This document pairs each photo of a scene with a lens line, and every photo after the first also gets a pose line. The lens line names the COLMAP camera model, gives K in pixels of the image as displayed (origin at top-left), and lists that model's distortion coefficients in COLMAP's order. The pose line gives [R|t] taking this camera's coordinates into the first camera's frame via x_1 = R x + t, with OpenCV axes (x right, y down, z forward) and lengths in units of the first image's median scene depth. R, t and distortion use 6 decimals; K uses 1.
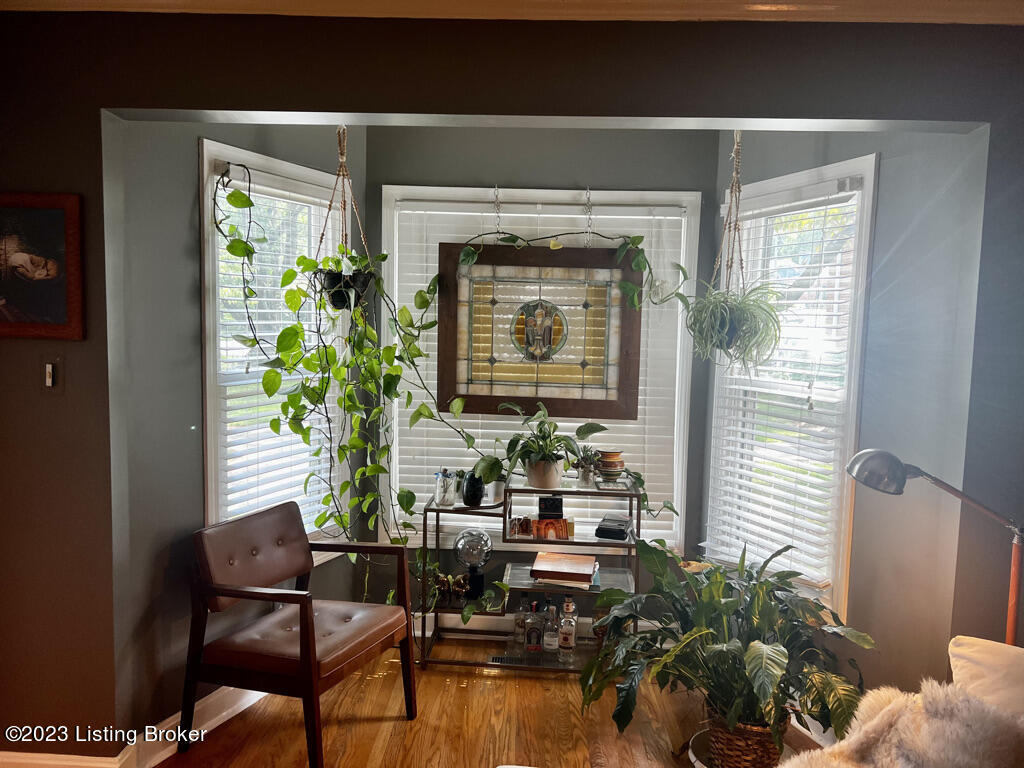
lens RADIAL K [[762.8, 0, 513.9], [0, 762.8, 381.9], [0, 0, 1]] dist [-0.003765, -0.009763]
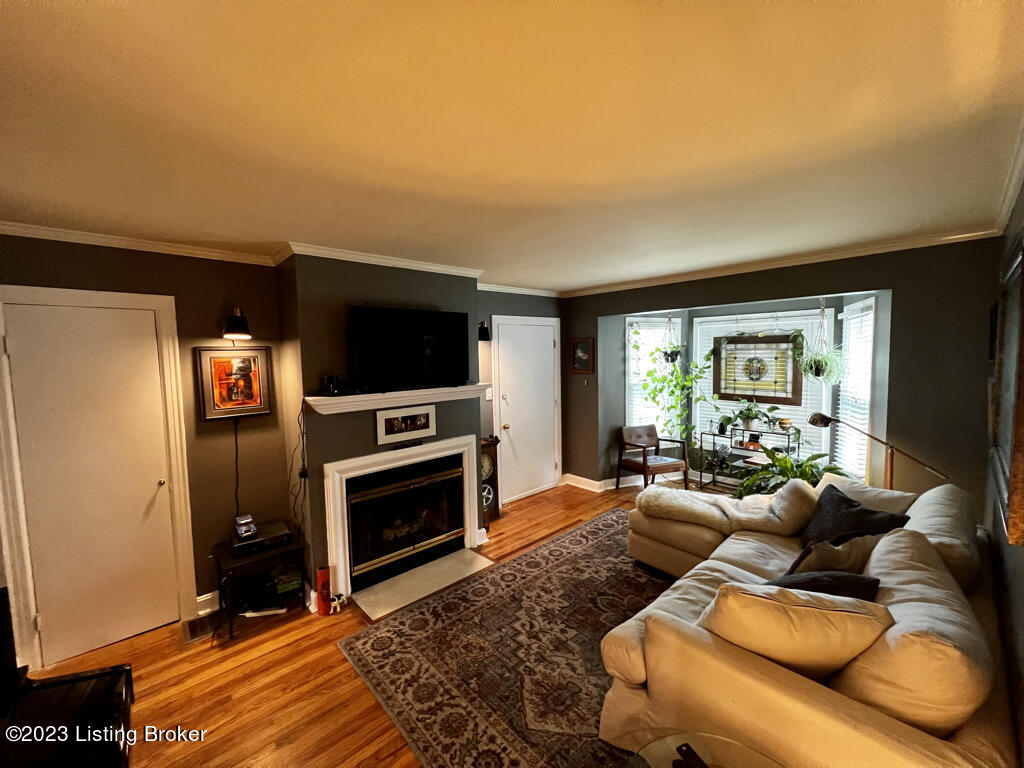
lens RADIAL K [[410.3, 0, 514.8], [0, 410.3, 381.3], [0, 0, 1]] dist [-0.000190, 0.000003]
pose [[0.695469, 0.014652, -0.718407, 0.467523], [-0.028188, 0.999579, -0.006901, 0.006529], [0.718003, 0.025050, 0.695589, -0.532232]]
